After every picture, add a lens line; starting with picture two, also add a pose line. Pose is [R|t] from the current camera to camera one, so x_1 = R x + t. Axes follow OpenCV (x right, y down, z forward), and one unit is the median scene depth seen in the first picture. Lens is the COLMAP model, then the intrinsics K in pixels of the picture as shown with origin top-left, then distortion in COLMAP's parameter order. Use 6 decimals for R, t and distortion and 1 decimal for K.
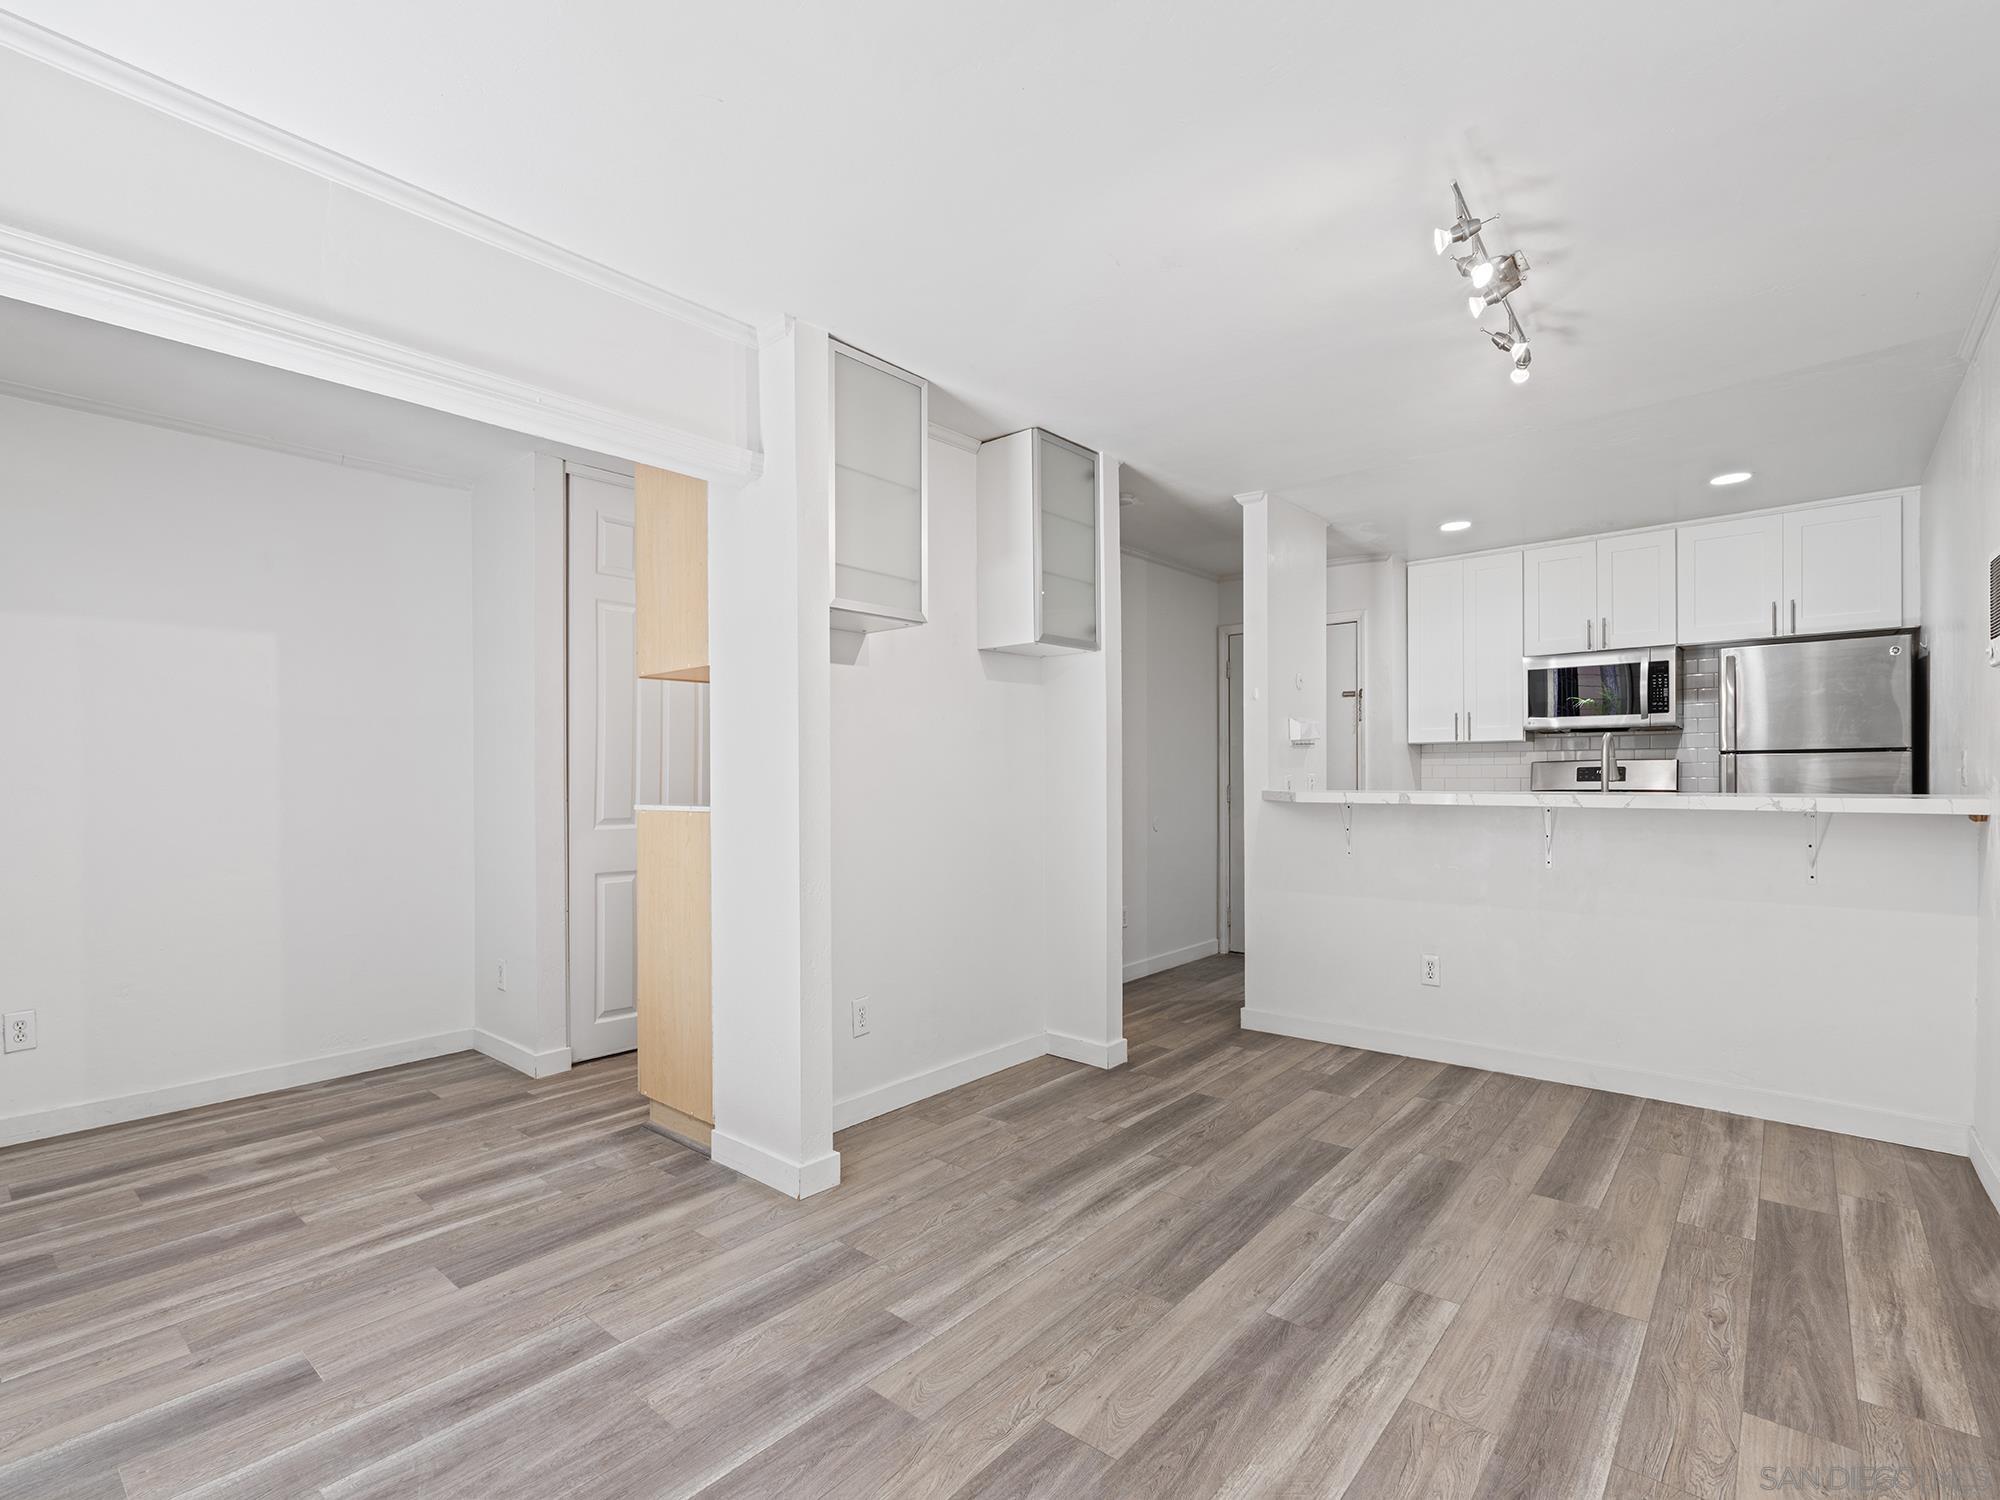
lens RADIAL K [[939.7, 0, 989.1], [0, 939.7, 777.9], [0, 0, 1]] dist [-0.004689, 0.001500]
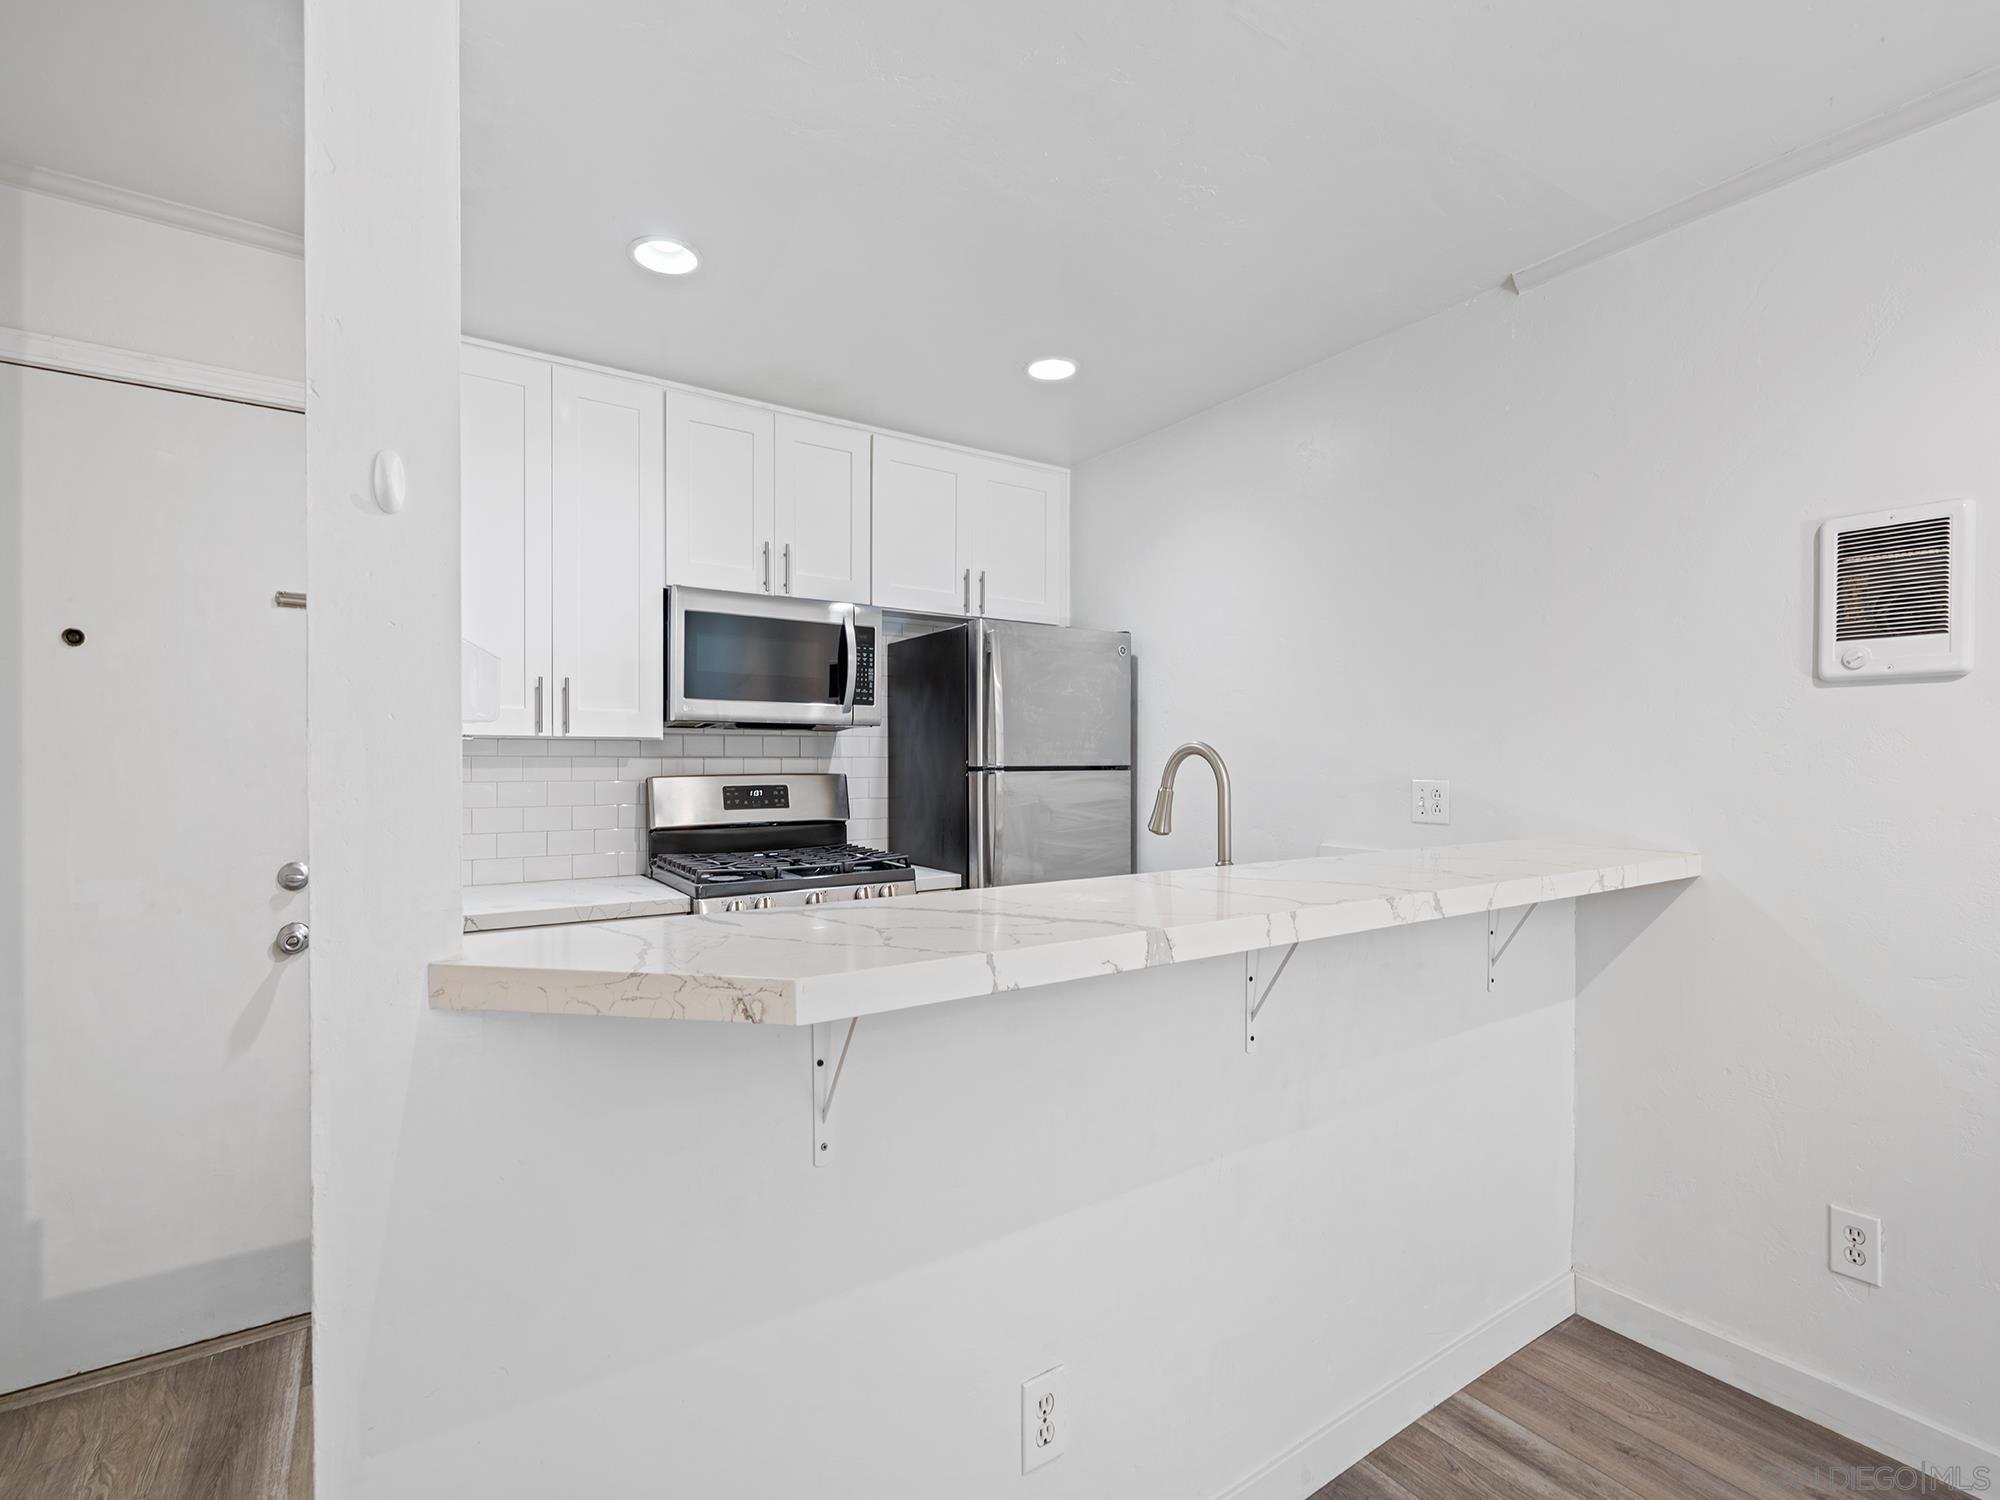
lens RADIAL K [[921.5, 0, 1003.6], [0, 921.5, 787.9], [0, 0, 1]] dist [0.000681, 0.000188]
pose [[0.268235, -0.022064, 0.963101, 0.192030], [-0.001228, 0.999729, 0.023245, -0.044426], [-0.963353, -0.007417, 0.268136, 1.236629]]
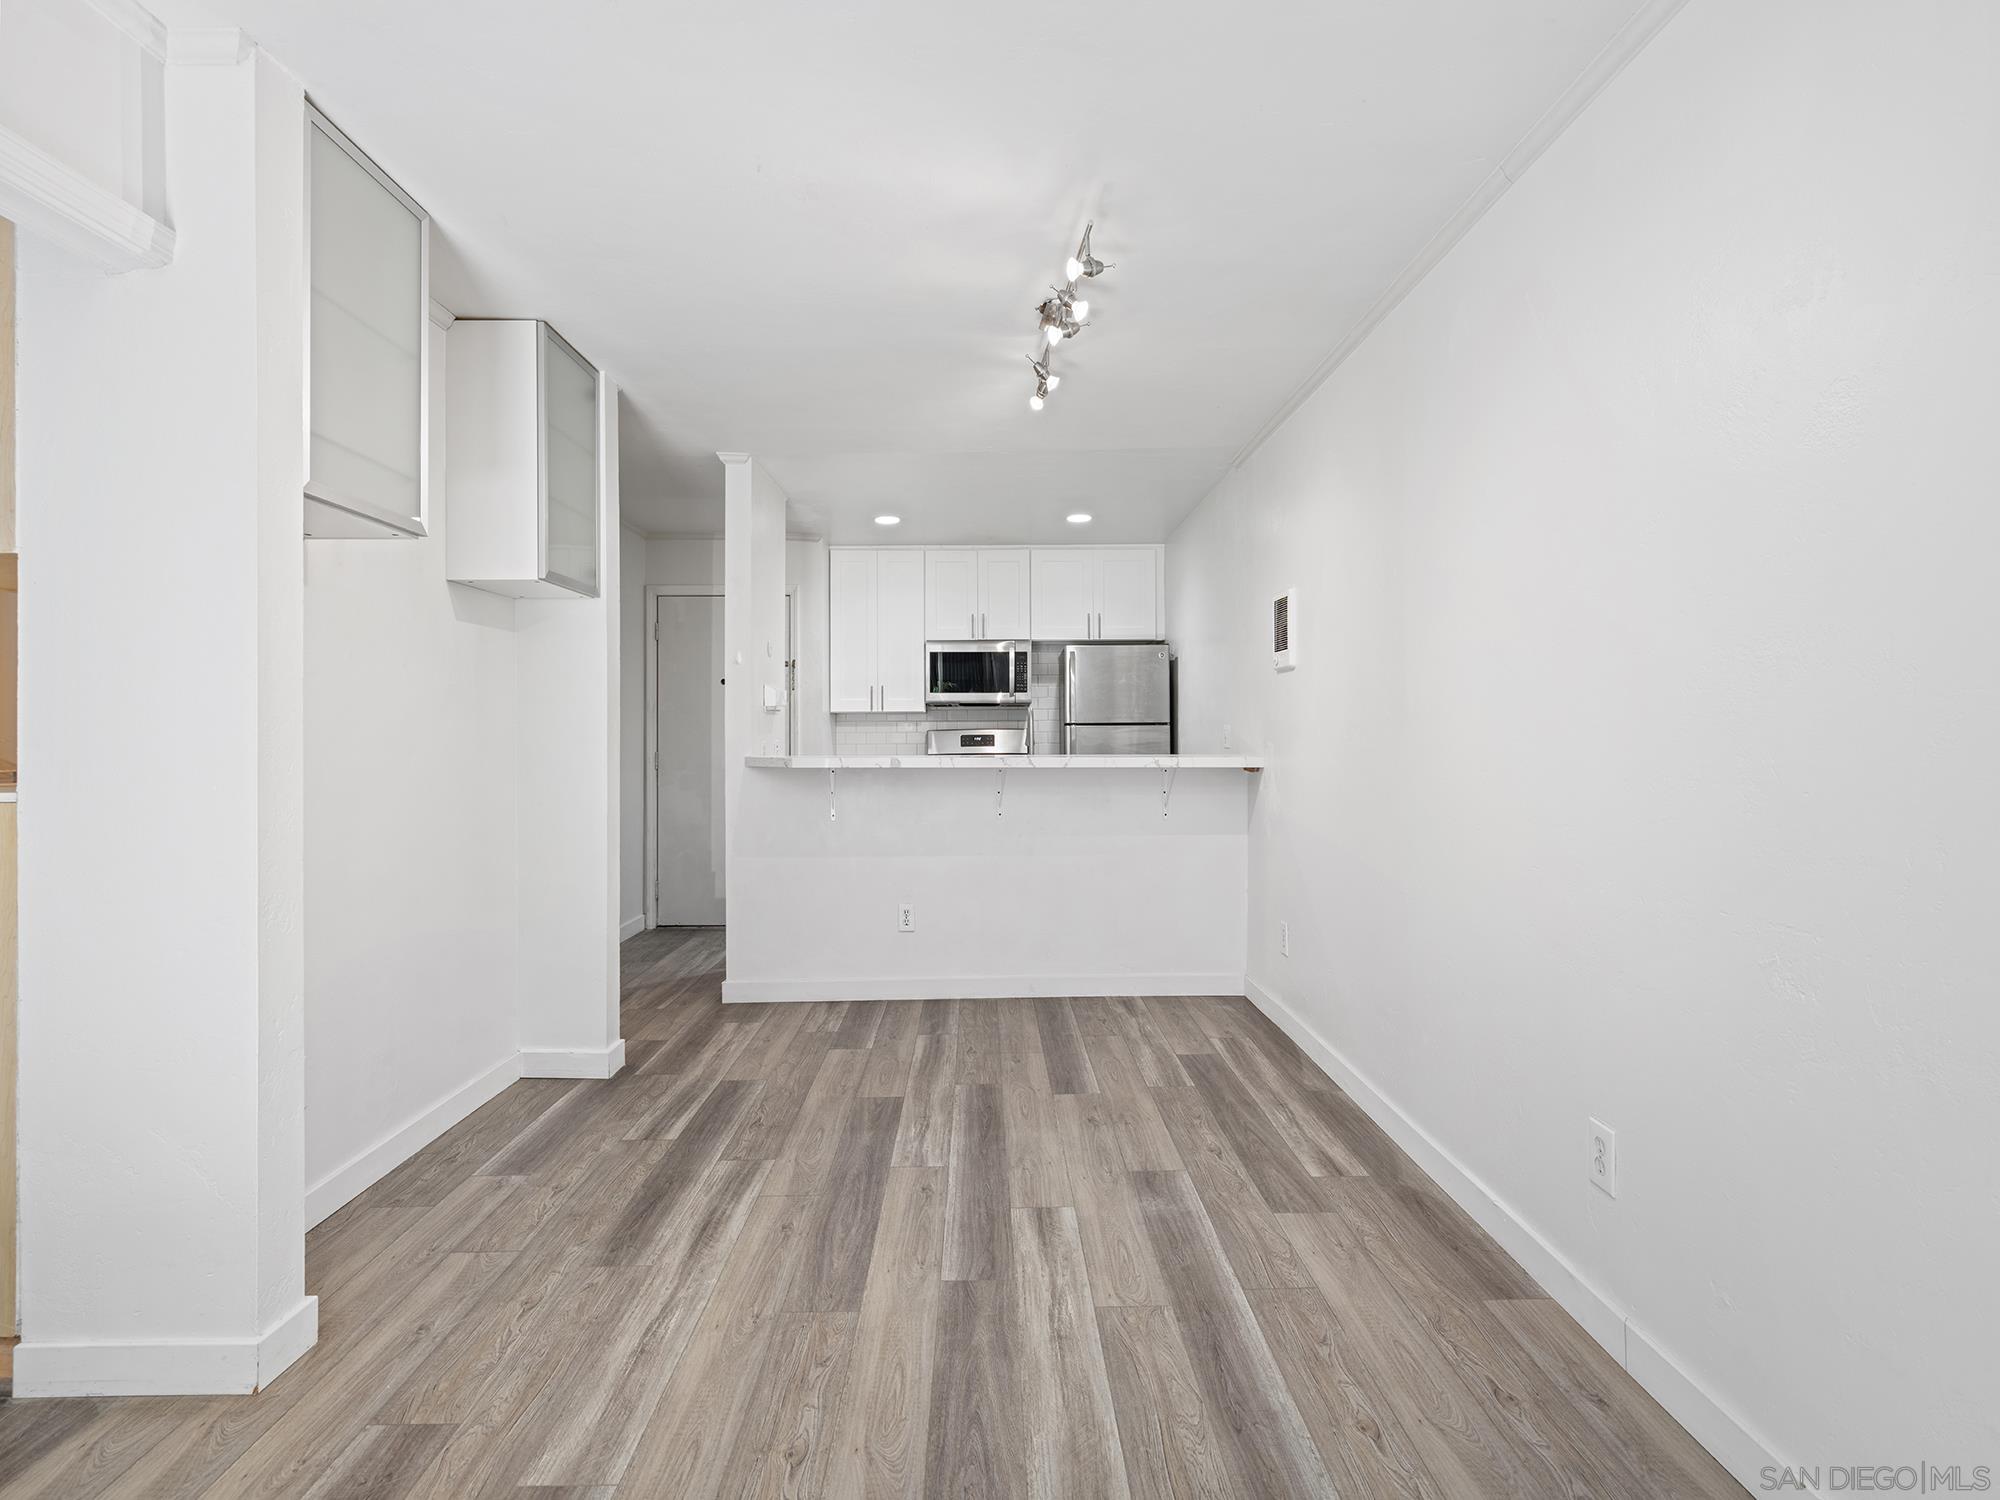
lens RADIAL K [[908.2, 0, 997.9], [0, 908.2, 735.6], [0, 0, 1]] dist [-0.002975, 0.000847]
pose [[0.746741, 0.004910, 0.665097, -0.218331], [0.001730, 0.999955, -0.009324, 0.000599], [-0.665113, 0.008113, 0.746699, 0.170712]]
